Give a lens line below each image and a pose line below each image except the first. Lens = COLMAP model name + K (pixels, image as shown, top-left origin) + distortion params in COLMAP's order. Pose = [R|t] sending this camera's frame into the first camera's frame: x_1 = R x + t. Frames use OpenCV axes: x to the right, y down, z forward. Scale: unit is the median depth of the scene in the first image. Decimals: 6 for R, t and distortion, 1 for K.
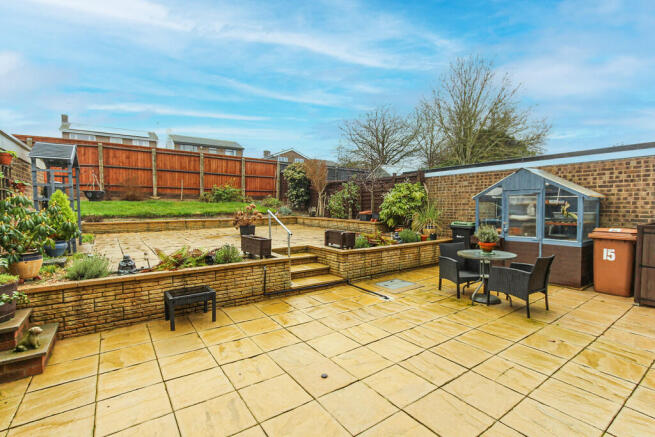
lens RADIAL K [[303.9, 0, 335.9], [0, 303.9, 216.5], [0, 0, 1]] dist [0.002832, 0.001331]
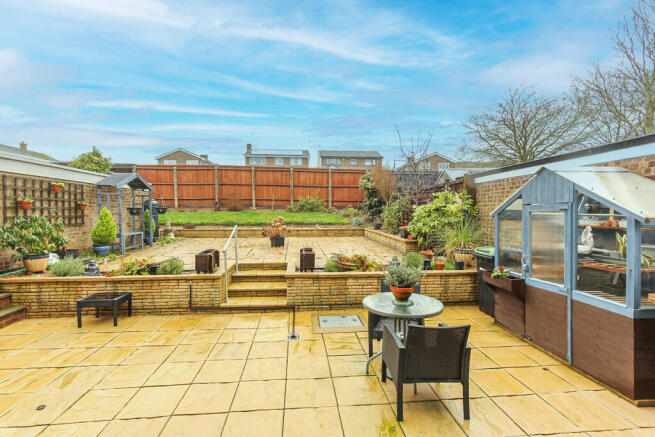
lens RADIAL K [[303.9, 0, 335.9], [0, 303.9, 216.5], [0, 0, 1]] dist [0.002832, 0.001331]
pose [[0.862230, 0.014630, -0.506305, 0.524080], [-0.024366, 0.999624, -0.012609, -0.041531], [0.505930, 0.023208, 0.862262, 0.253838]]
